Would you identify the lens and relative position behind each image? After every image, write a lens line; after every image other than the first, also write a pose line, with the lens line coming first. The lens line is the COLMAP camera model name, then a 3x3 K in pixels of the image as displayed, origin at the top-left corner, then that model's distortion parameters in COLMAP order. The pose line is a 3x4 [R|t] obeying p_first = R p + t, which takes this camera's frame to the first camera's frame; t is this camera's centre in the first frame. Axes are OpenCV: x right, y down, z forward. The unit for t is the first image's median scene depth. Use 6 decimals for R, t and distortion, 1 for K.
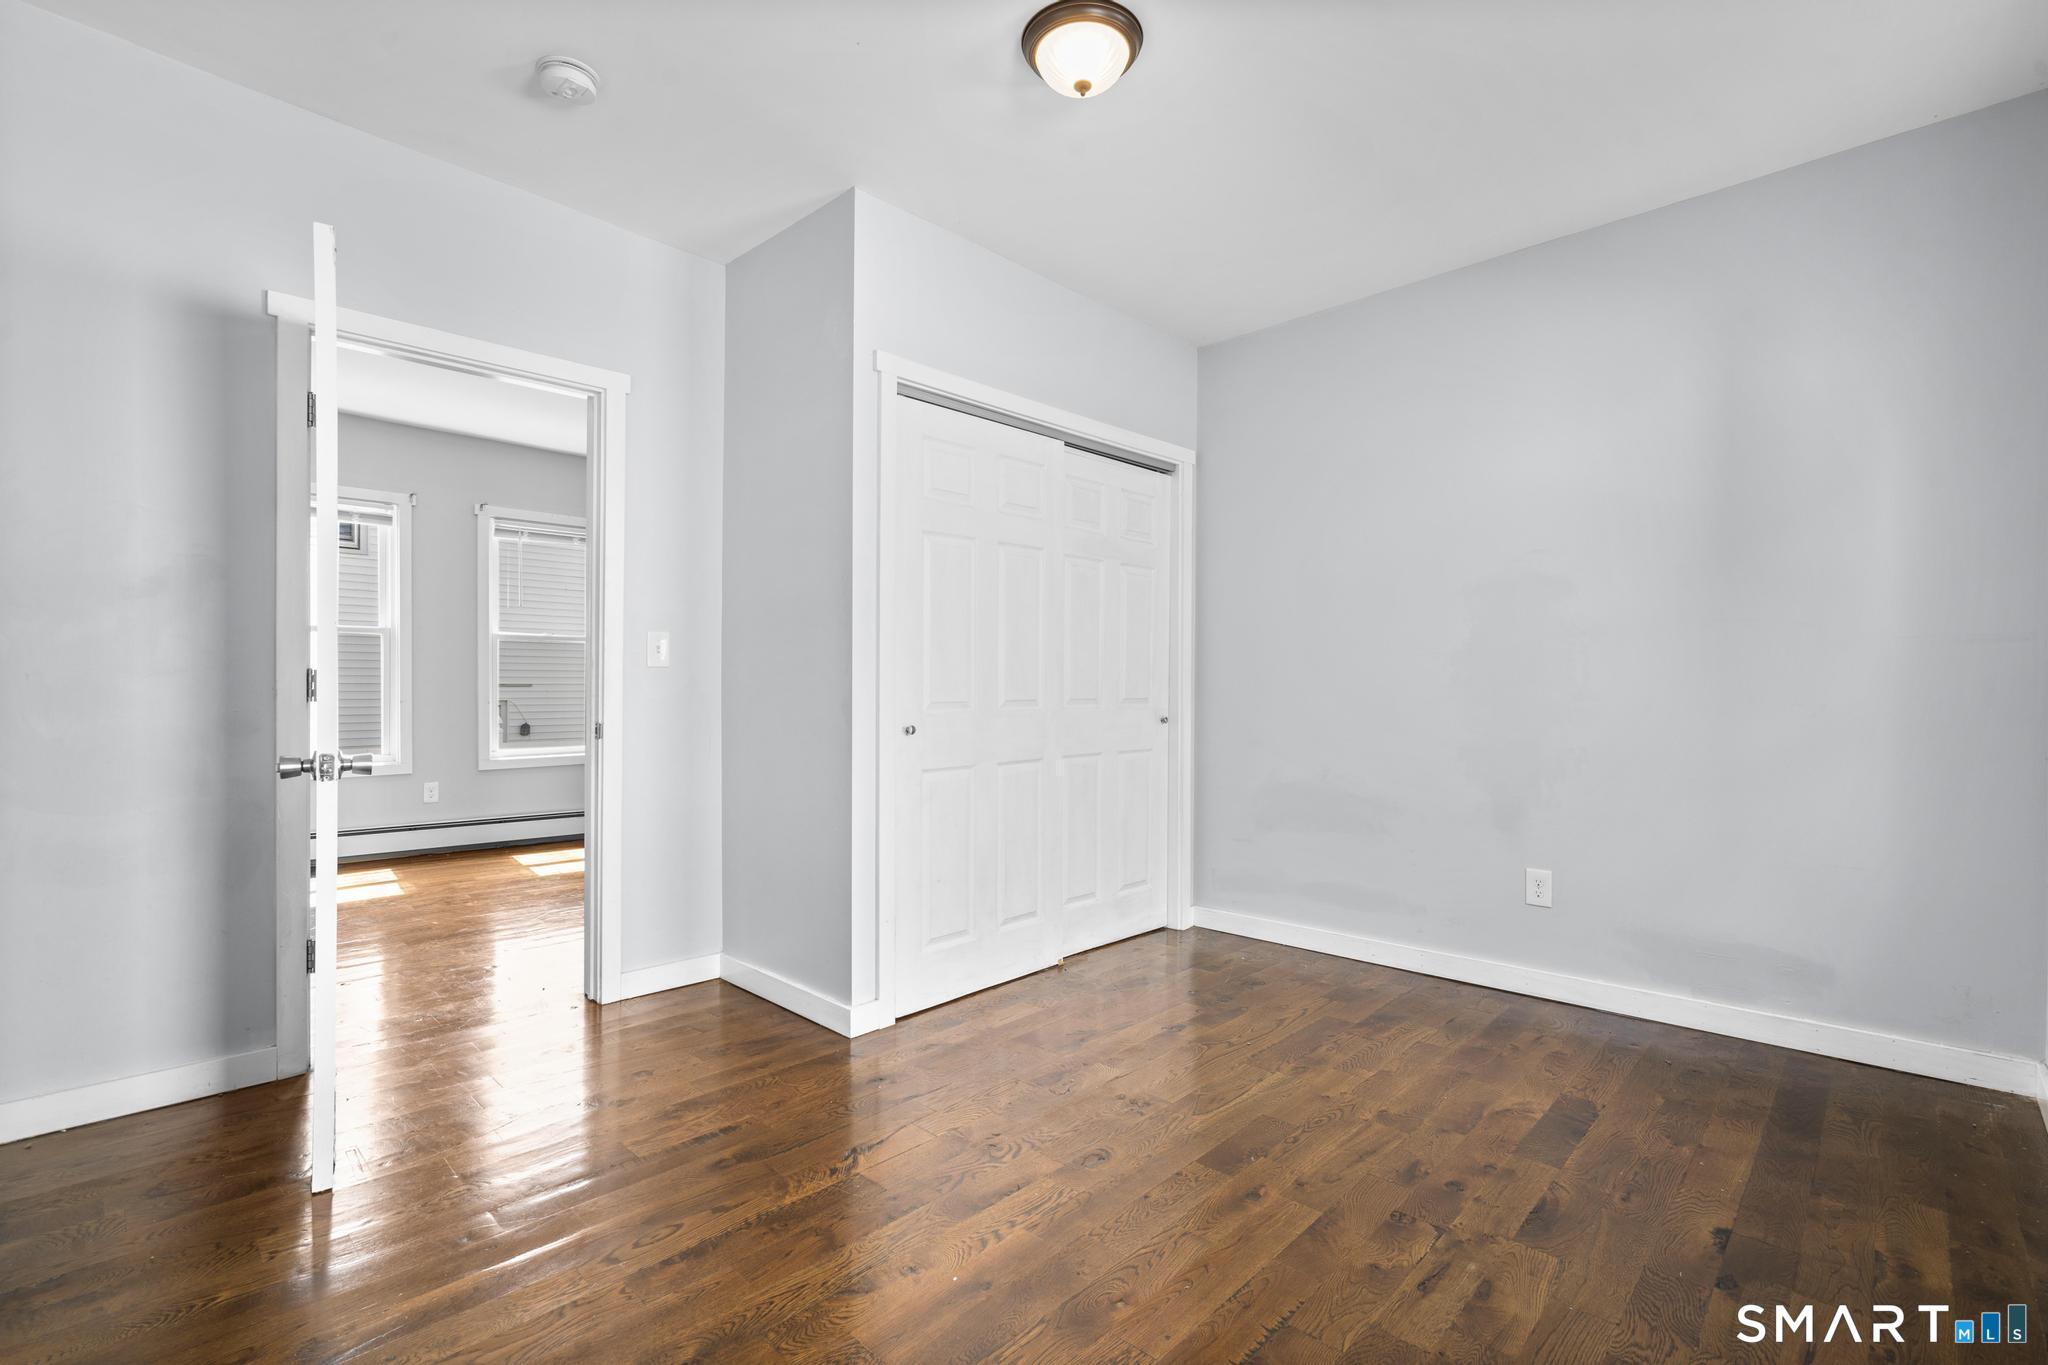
lens RADIAL K [[919.8, 0, 1017.9], [0, 919.8, 681.5], [0, 0, 1]] dist [-0.007641, 0.003230]
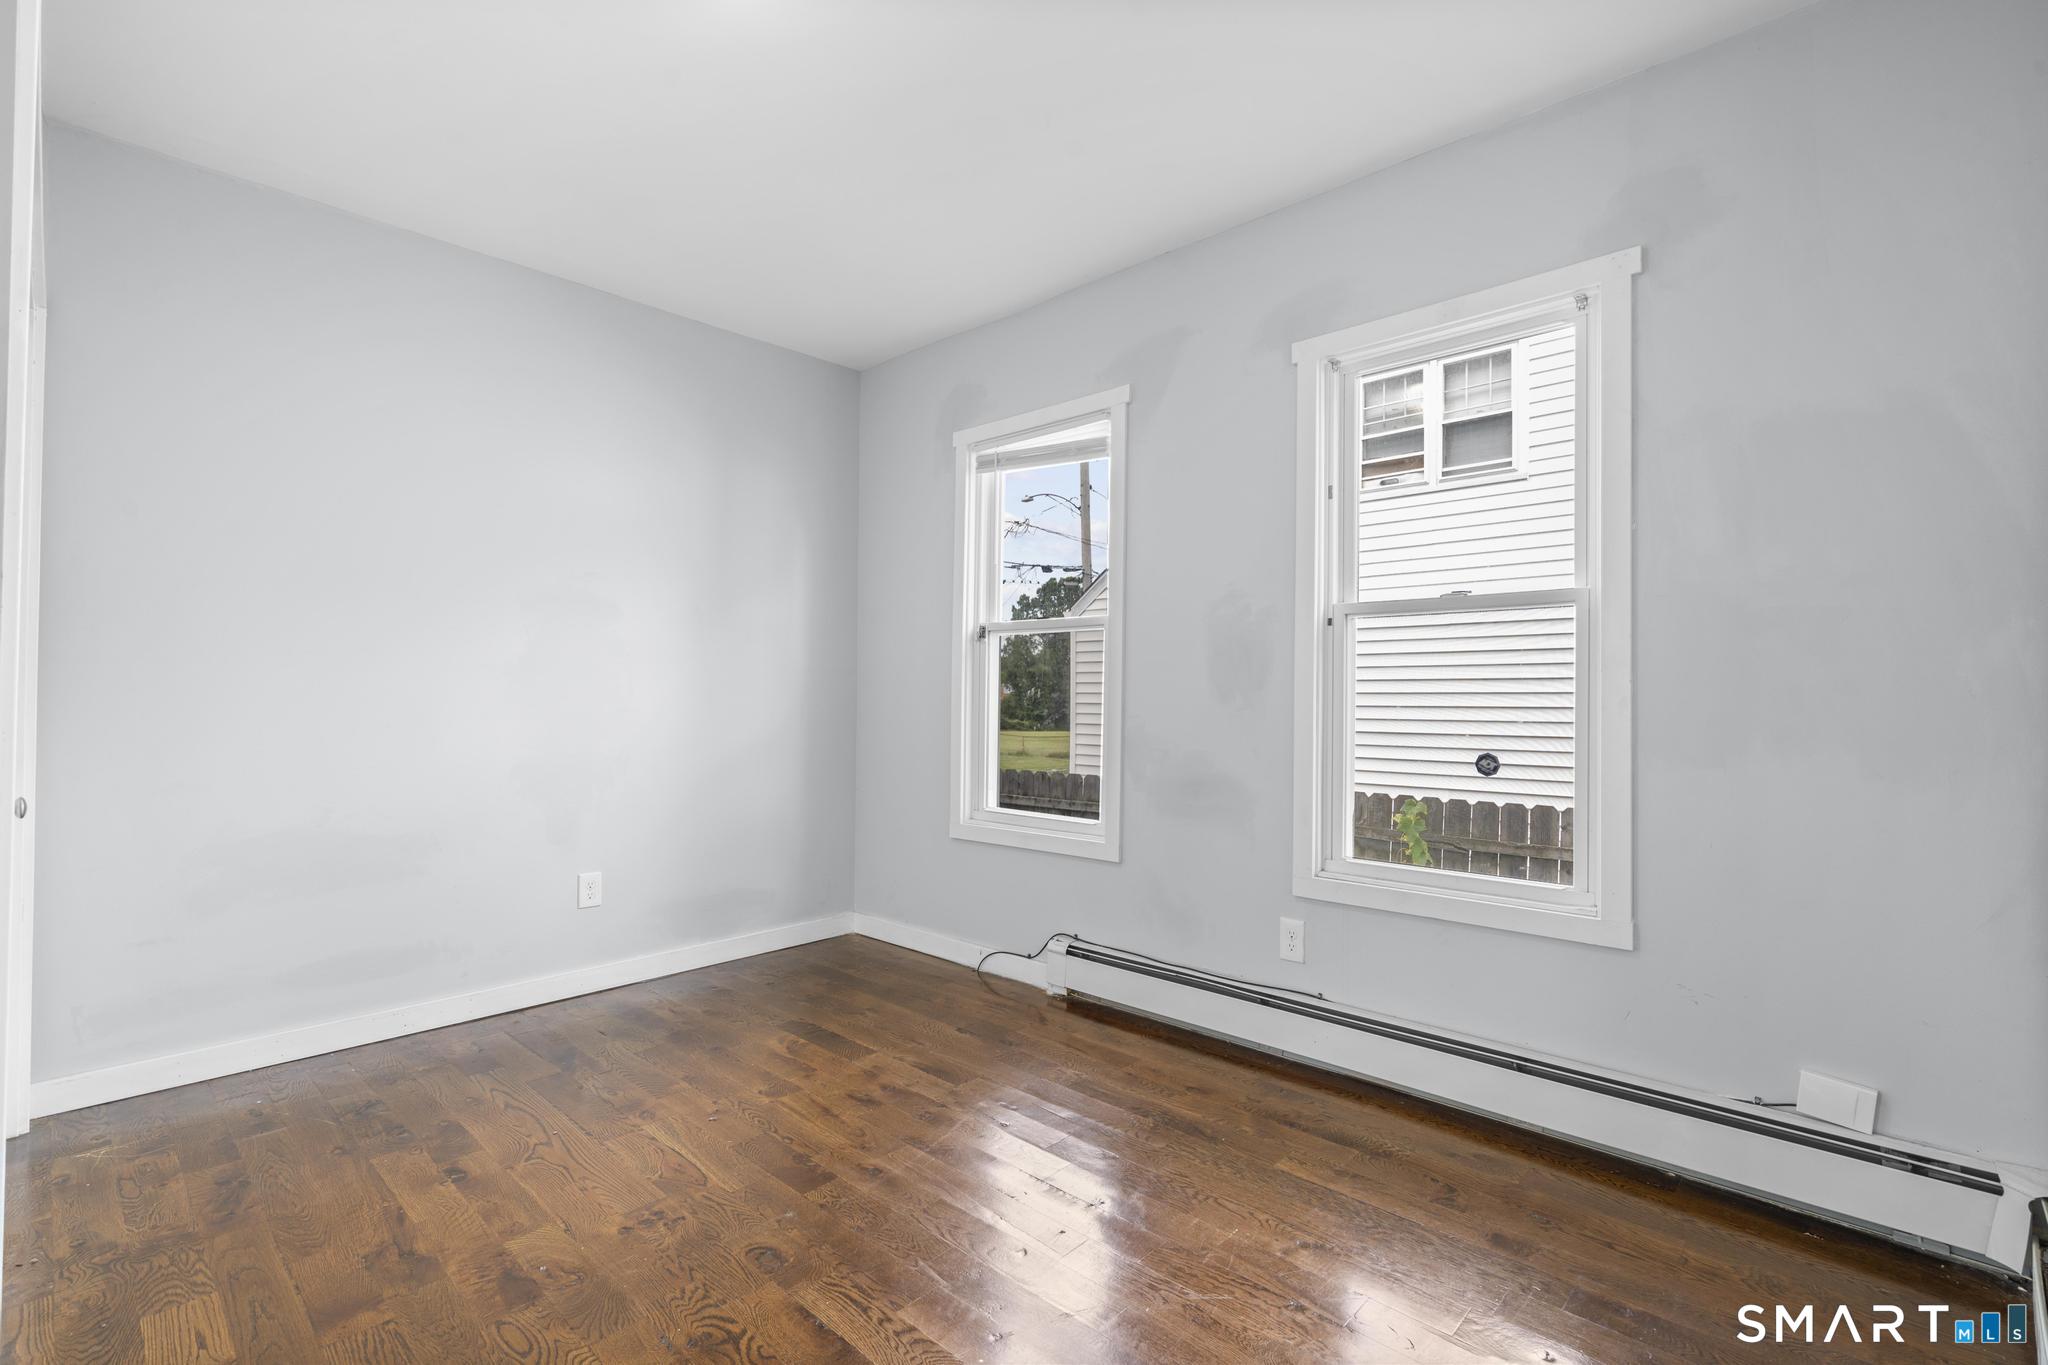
lens RADIAL K [[919.8, 0, 1054.1], [0, 919.8, 683.5], [0, 0, 1]] dist [-0.007641, 0.003230]
pose [[-0.034402, 0.013467, 0.999317, -0.552727], [-0.012508, 0.999825, -0.013905, -0.006956], [-0.999330, -0.012978, -0.034228, 0.534545]]
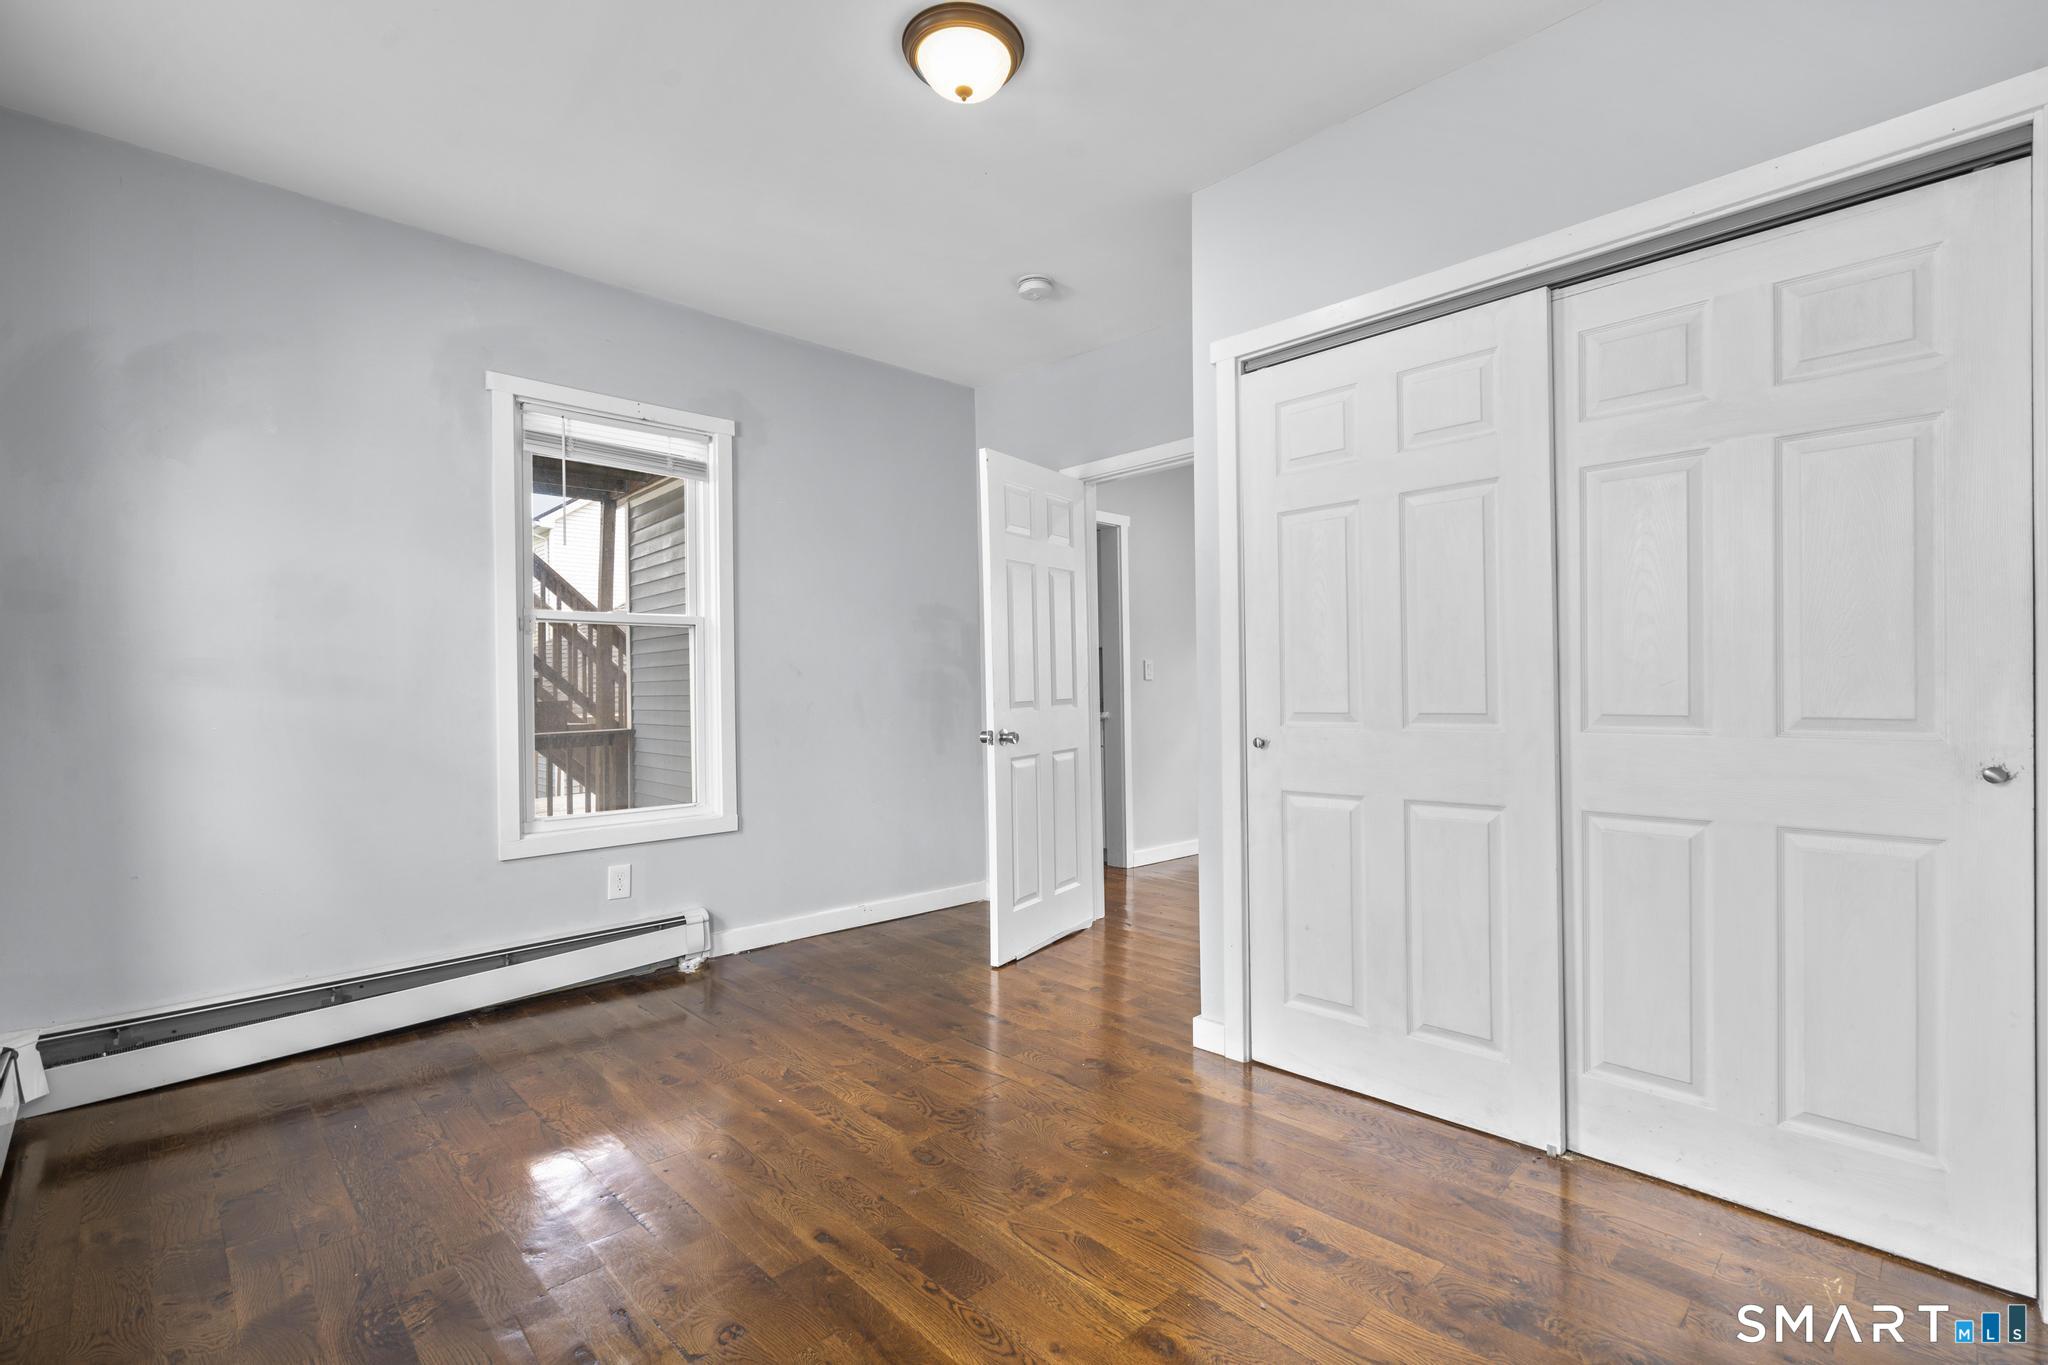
lens RADIAL K [[919.8, 0, 1026.5], [0, 919.8, 686.6], [0, 0, 1]] dist [-0.007641, 0.003230]
pose [[-0.023086, -0.007423, -0.999706, 0.770677], [0.007508, 0.999943, -0.007598, 0.003550], [0.999705, -0.007681, -0.023029, 0.789063]]
